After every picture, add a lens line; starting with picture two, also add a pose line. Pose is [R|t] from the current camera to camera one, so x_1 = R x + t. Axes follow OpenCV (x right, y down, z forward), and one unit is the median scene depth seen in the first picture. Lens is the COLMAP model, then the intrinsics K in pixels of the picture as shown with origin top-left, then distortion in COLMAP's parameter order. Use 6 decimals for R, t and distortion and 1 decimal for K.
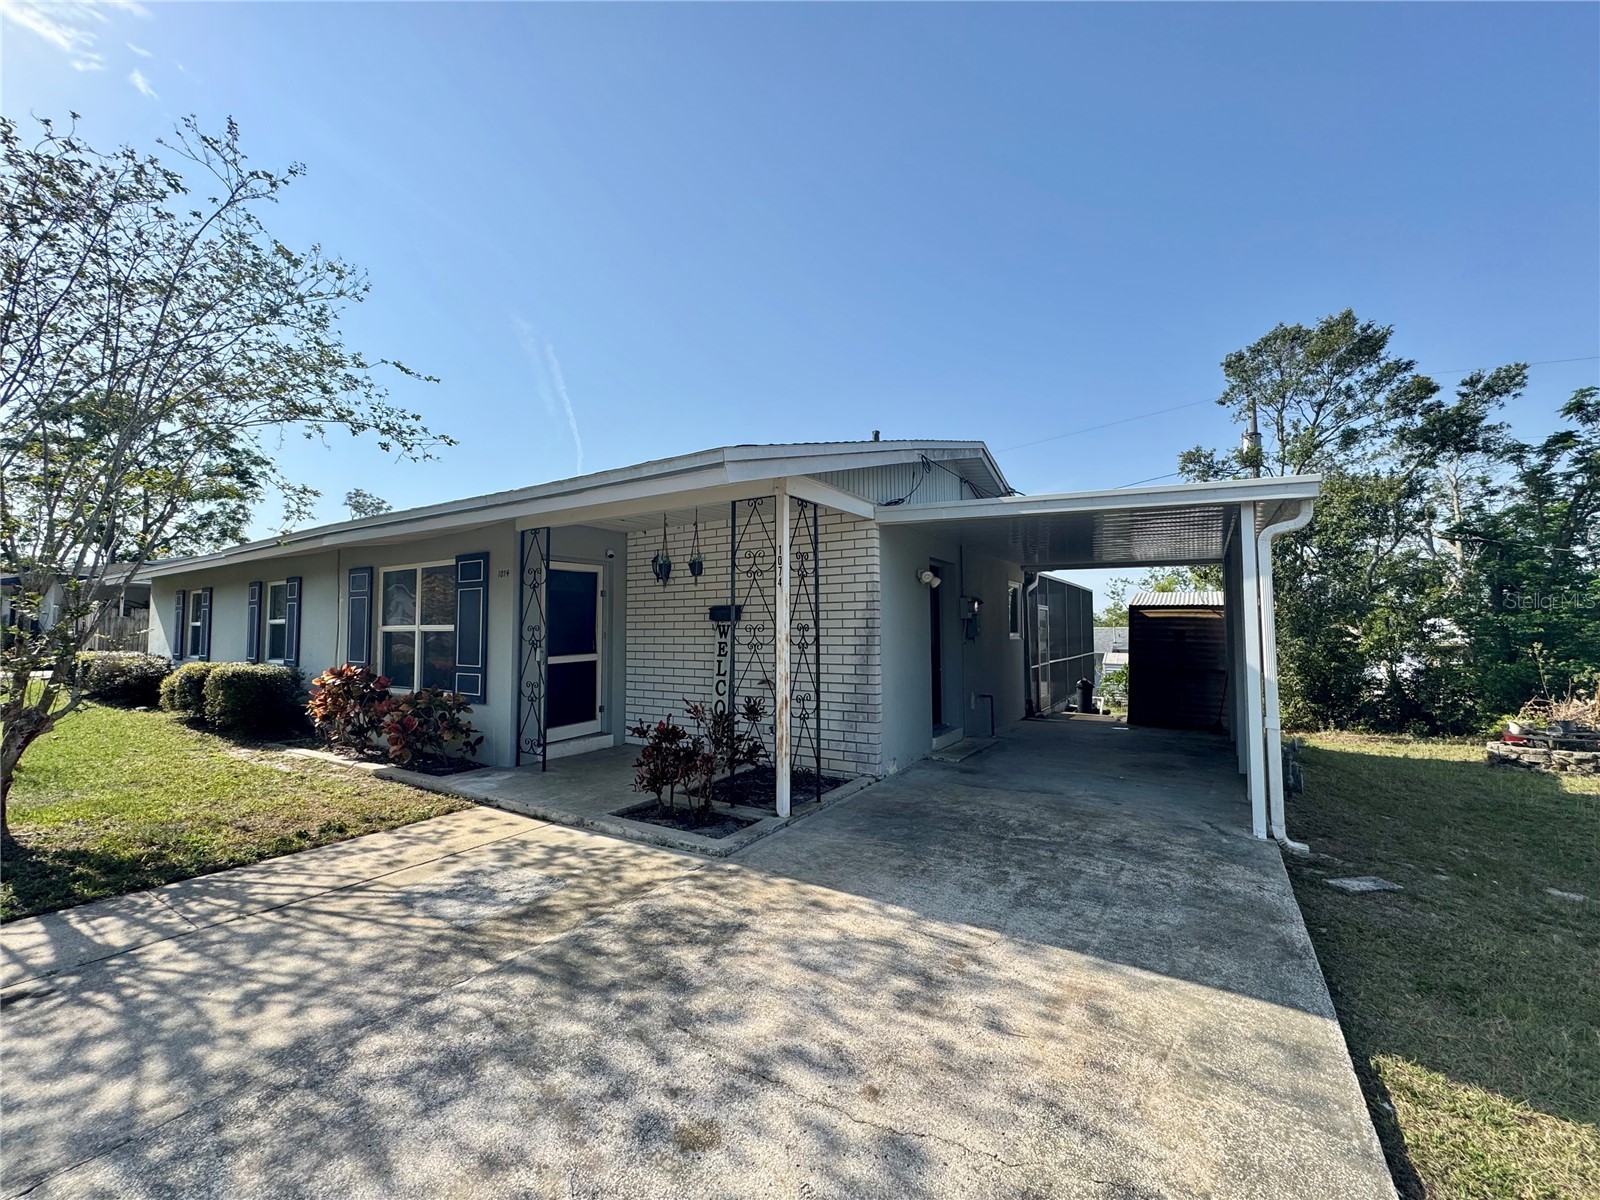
lens RADIAL K [[638.1, 0, 799.6], [0, 638.1, 598.3], [0, 0, 1]] dist [-0.001451, 0.000233]
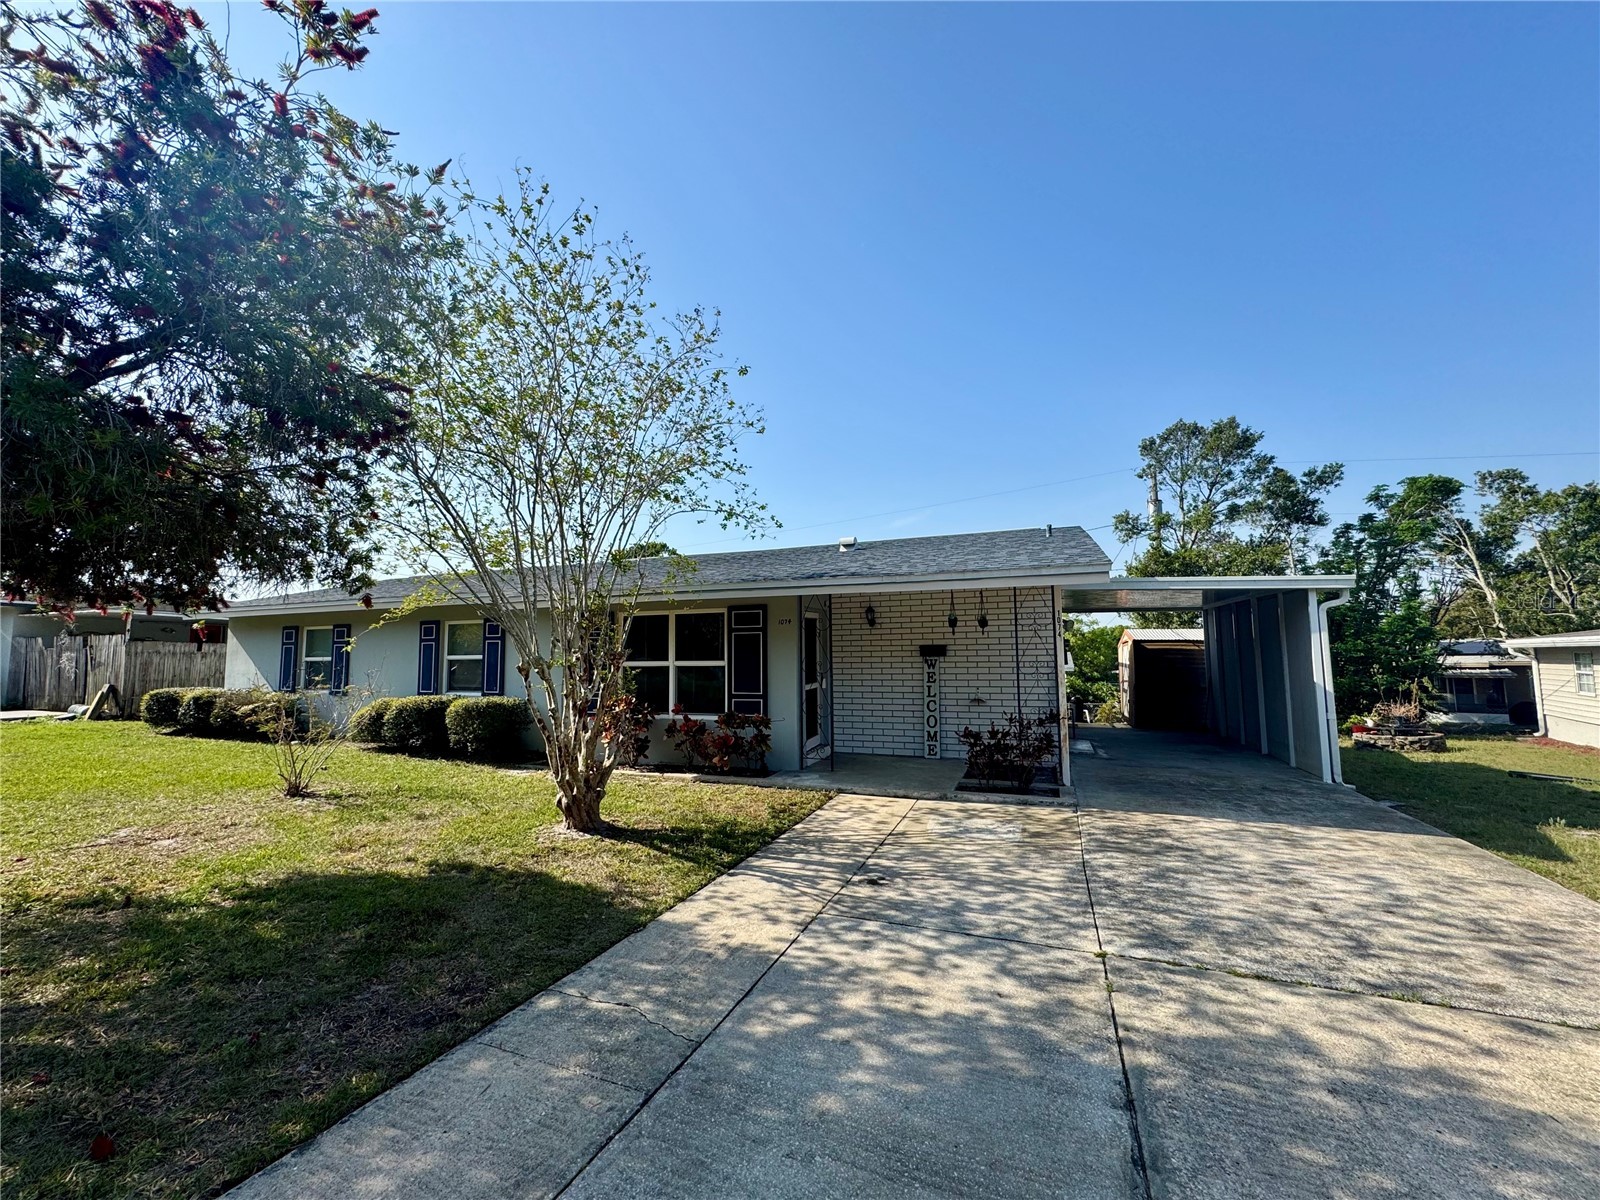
lens RADIAL K [[638.1, 0, 798.9], [0, 638.1, 599.8], [0, 0, 1]] dist [-0.001451, 0.000233]
pose [[0.980181, 0.009323, 0.197886, -1.347724], [-0.002374, 0.999373, -0.035326, -0.073469], [-0.198091, 0.034156, 0.979588, -0.557168]]
